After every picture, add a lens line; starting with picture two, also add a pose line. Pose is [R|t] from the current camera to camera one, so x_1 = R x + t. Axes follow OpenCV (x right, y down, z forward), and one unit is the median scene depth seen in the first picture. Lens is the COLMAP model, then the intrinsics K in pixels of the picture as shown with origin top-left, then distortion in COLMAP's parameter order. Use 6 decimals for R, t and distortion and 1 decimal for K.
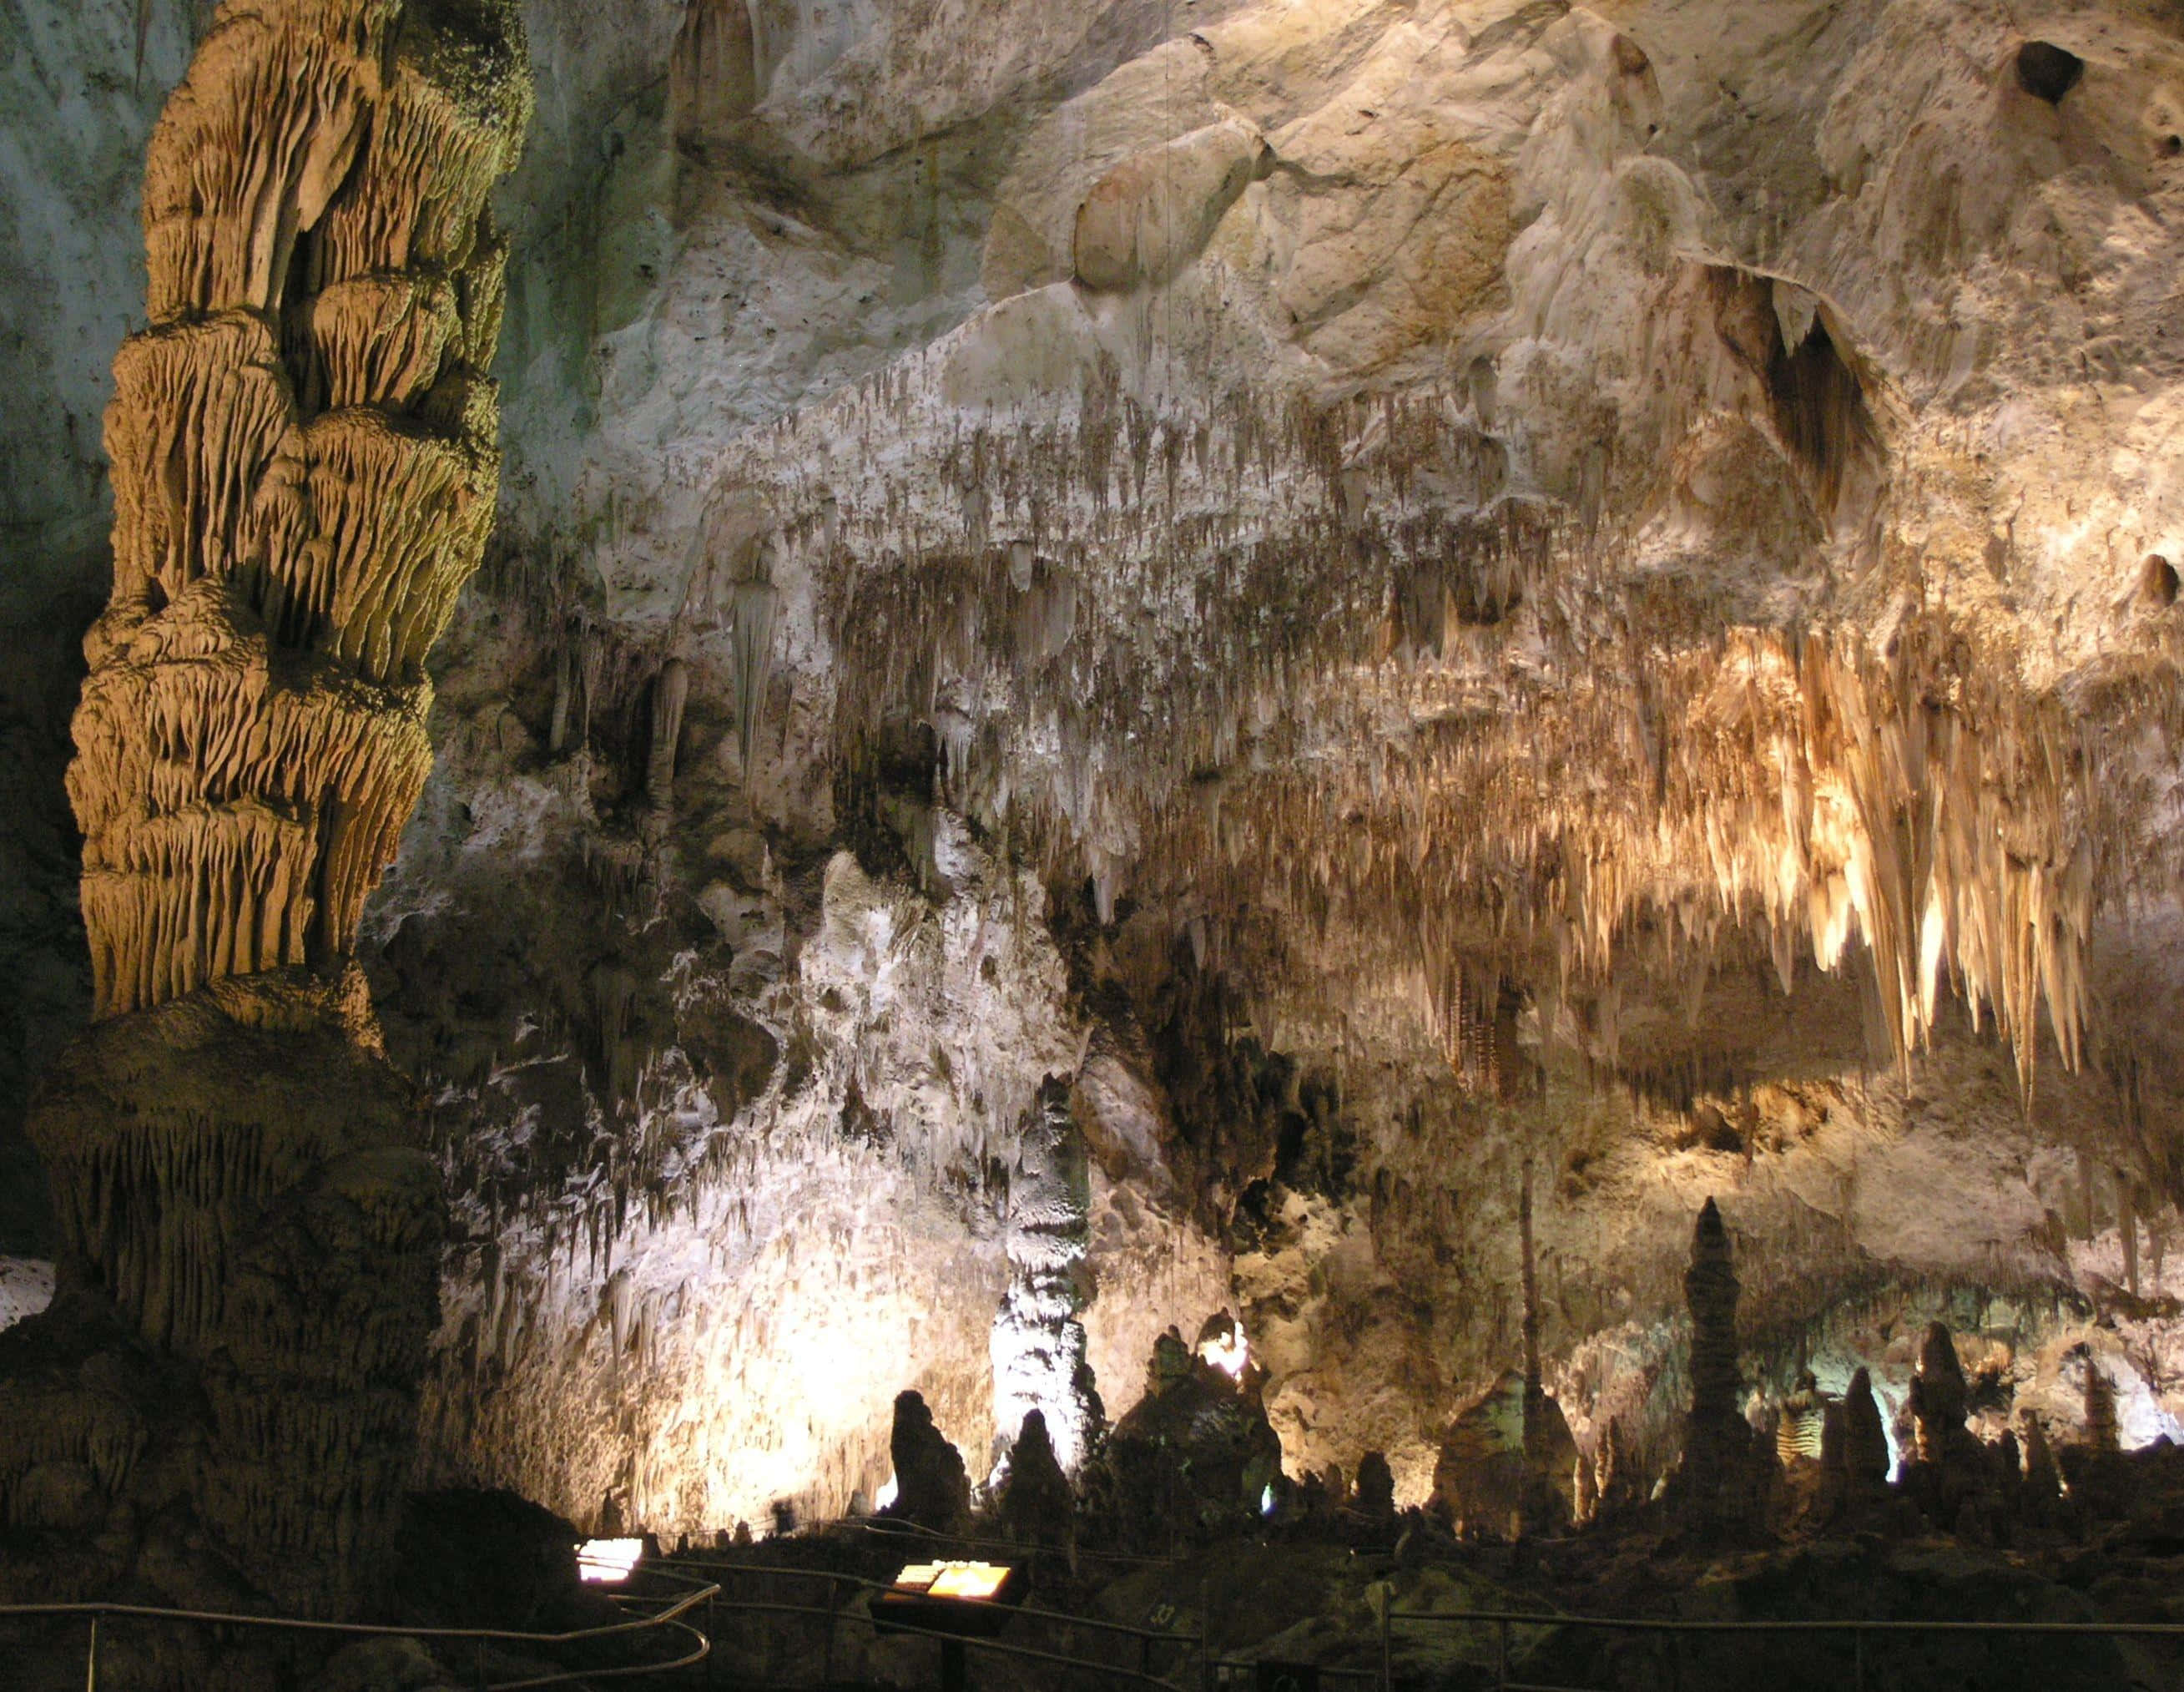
lens RADIAL K [[2453.7, 0, 1092.0], [0, 2453.7, 846.0], [0, 0, 1]] dist [-0.110984, 0.130191]
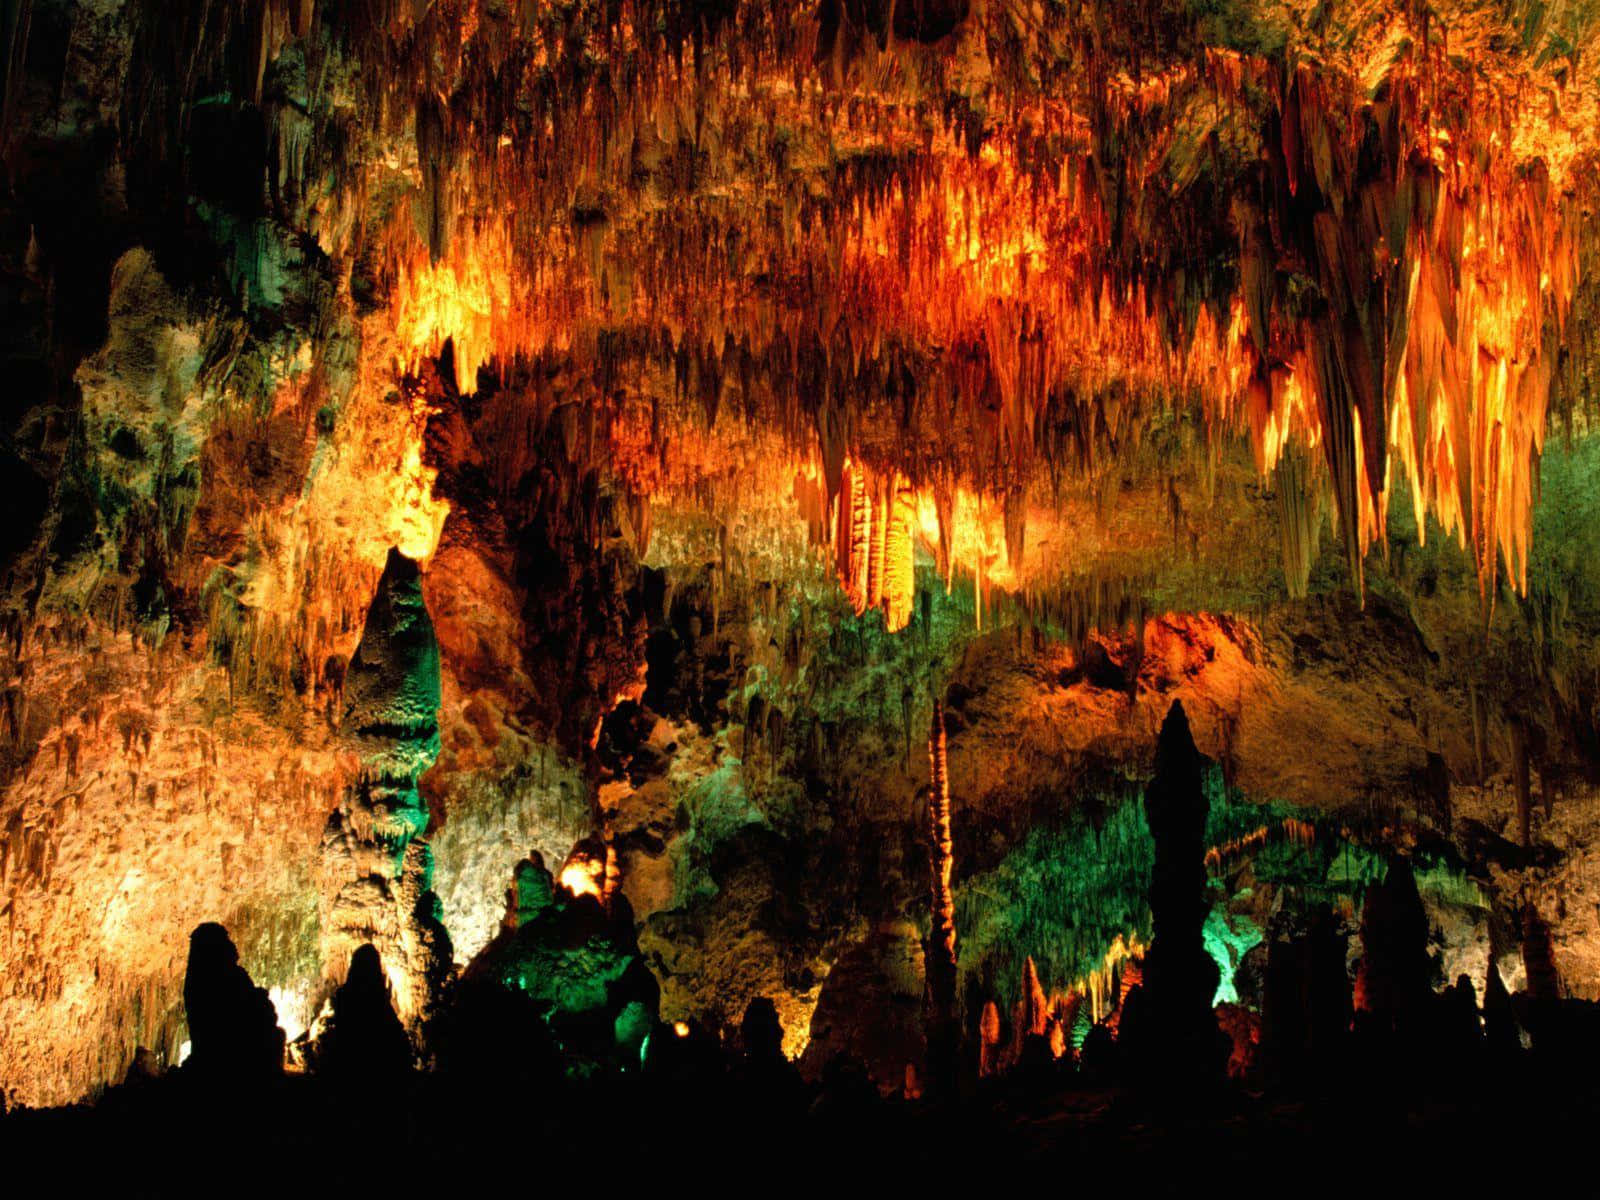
lens RADIAL K [[2186.1, 0, 800.0], [0, 2186.1, 600.0], [0, 0, 1]] dist [-0.003553, -0.010498]
pose [[0.986289, 0.024064, 0.163265, -0.002578], [-0.033983, 0.997724, 0.058238, 0.059616], [-0.161492, -0.062988, 0.984862, 0.230843]]
